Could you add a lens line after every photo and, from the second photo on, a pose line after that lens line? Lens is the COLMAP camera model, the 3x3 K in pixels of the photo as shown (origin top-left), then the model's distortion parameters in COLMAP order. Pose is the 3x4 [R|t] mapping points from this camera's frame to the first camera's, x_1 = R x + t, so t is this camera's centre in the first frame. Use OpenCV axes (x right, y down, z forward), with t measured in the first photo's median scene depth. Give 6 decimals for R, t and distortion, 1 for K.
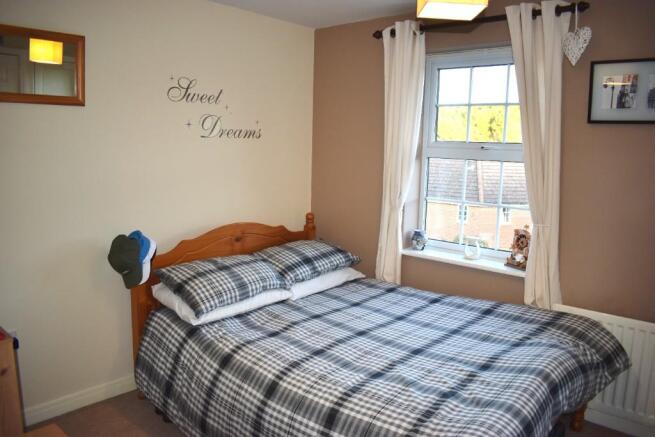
lens RADIAL K [[502.1, 0, 327.5], [0, 502.1, 218.5], [0, 0, 1]] dist [-0.100901, -0.007251]
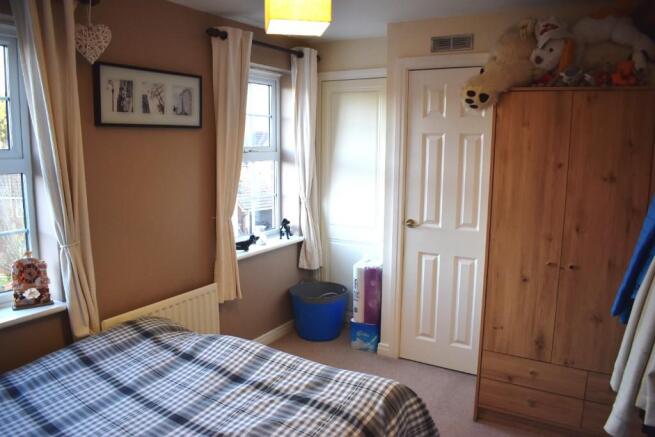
lens RADIAL K [[502.1, 0, 327.5], [0, 502.1, 218.5], [0, 0, 1]] dist [-0.100901, -0.007251]
pose [[-0.197174, -0.176480, 0.964353, -0.527301], [0.124686, 0.971162, 0.203220, -0.165239], [-0.972407, 0.160311, -0.169483, 0.780436]]
